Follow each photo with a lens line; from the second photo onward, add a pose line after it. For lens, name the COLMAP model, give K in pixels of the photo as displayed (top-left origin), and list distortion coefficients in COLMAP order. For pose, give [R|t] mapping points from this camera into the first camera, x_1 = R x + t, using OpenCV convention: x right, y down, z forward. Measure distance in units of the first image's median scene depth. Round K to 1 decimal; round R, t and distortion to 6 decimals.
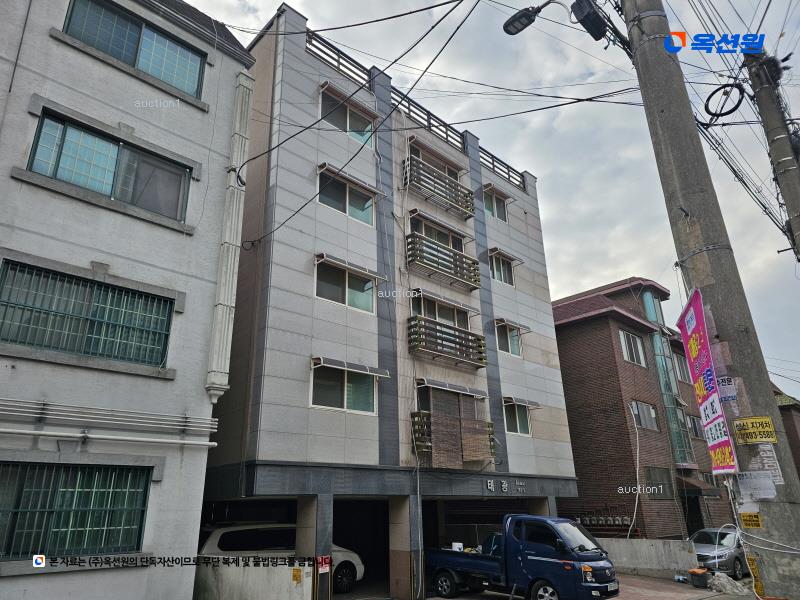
lens RADIAL K [[551.2, 0, 389.4], [0, 551.2, 299.6], [0, 0, 1]] dist [0.031367, -0.002654]
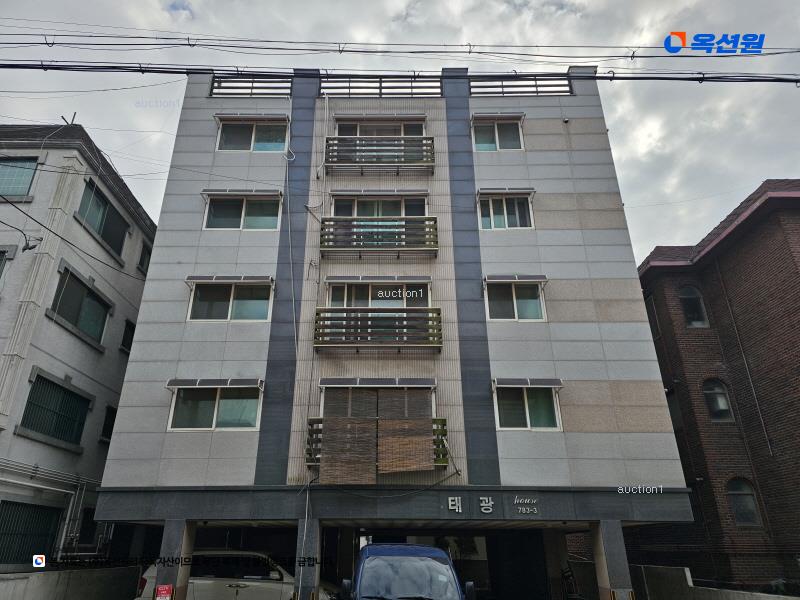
lens RADIAL K [[535.8, 0, 400.0], [0, 535.8, 300.0], [0, 0, 1]] dist [0.029004, -0.007138]
pose [[0.713644, -0.274274, -0.644582, 0.683323], [0.236515, 0.960469, -0.146831, 0.169066], [0.659374, -0.047668, 0.750303, 0.446788]]
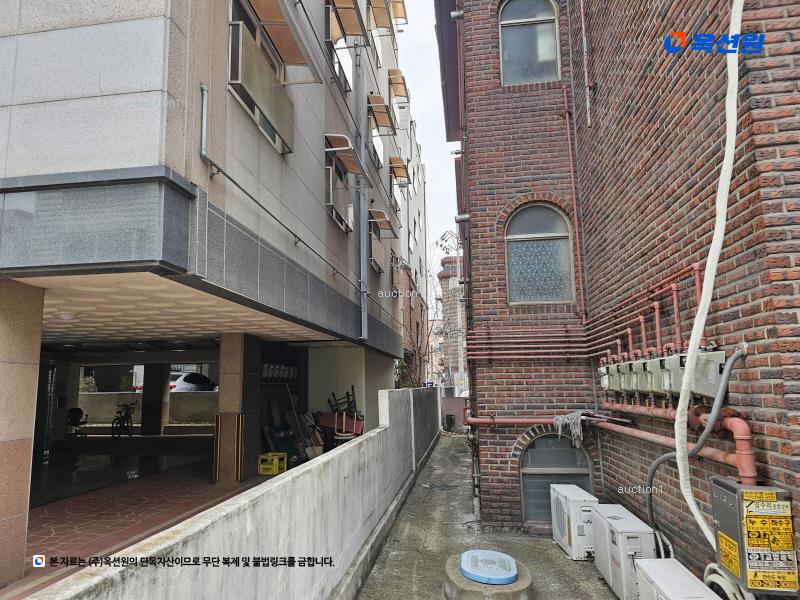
lens RADIAL K [[535.8, 0, 400.0], [0, 535.8, 300.0], [0, 0, 1]] dist [0.029004, -0.007138]
pose [[0.617349, -0.111391, -0.778763, 0.652166], [0.286818, 0.953657, 0.090962, 0.483599], [0.732540, -0.279519, 0.620688, 1.211465]]
